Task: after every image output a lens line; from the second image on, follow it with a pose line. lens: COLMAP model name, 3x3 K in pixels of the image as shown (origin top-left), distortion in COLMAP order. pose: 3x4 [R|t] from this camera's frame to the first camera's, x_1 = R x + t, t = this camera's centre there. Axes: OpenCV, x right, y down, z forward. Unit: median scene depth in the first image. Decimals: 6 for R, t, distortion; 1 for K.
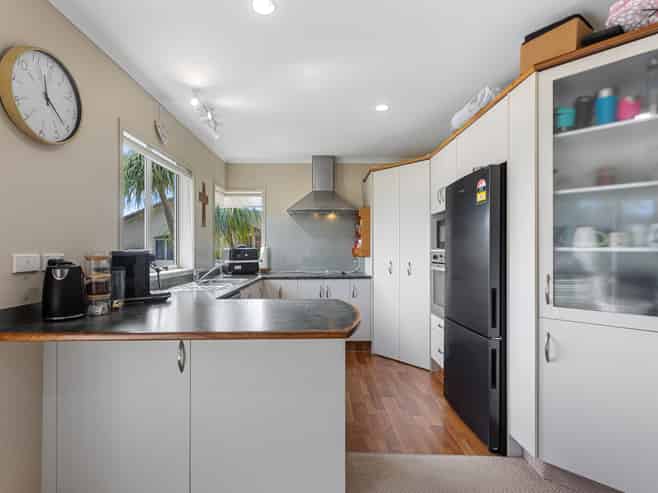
lens RADIAL K [[327.0, 0, 324.4], [0, 327.0, 248.8], [0, 0, 1]] dist [0.003044, -0.002628]
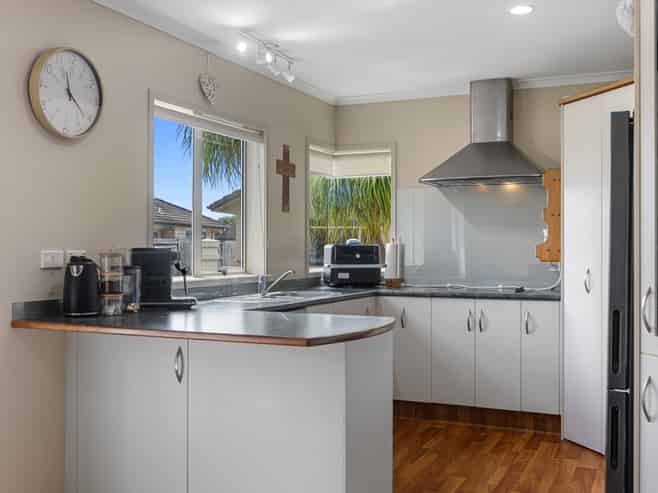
lens RADIAL K [[704.5, 0, 329.3], [0, 704.5, 246.4], [0, 0, 1]] dist [-0.030175, 0.000000]
pose [[0.900449, 0.002876, -0.434951, 0.454226], [-0.002275, 0.999996, 0.001904, -0.001381], [0.434955, -0.000725, 0.900452, -0.329663]]
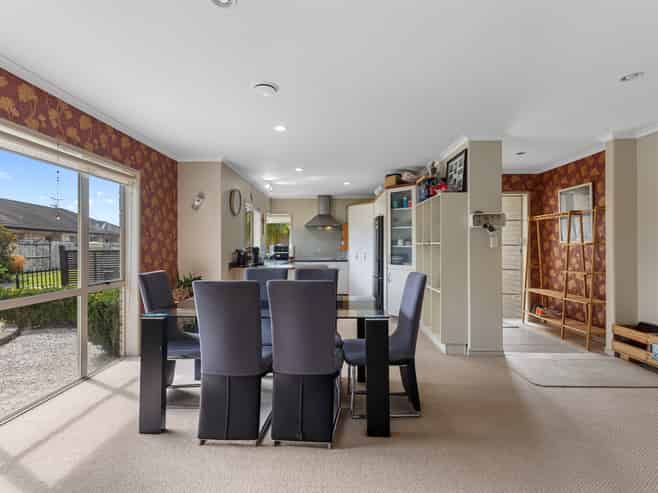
lens RADIAL K [[327.0, 0, 329.9], [0, 327.0, 244.8], [0, 0, 1]] dist [0.003044, -0.002628]
pose [[0.999762, 0.000844, -0.021807, 0.119520], [-0.000915, 0.999994, -0.003244, -0.001942], [0.021804, 0.003264, 0.999757, -1.398282]]
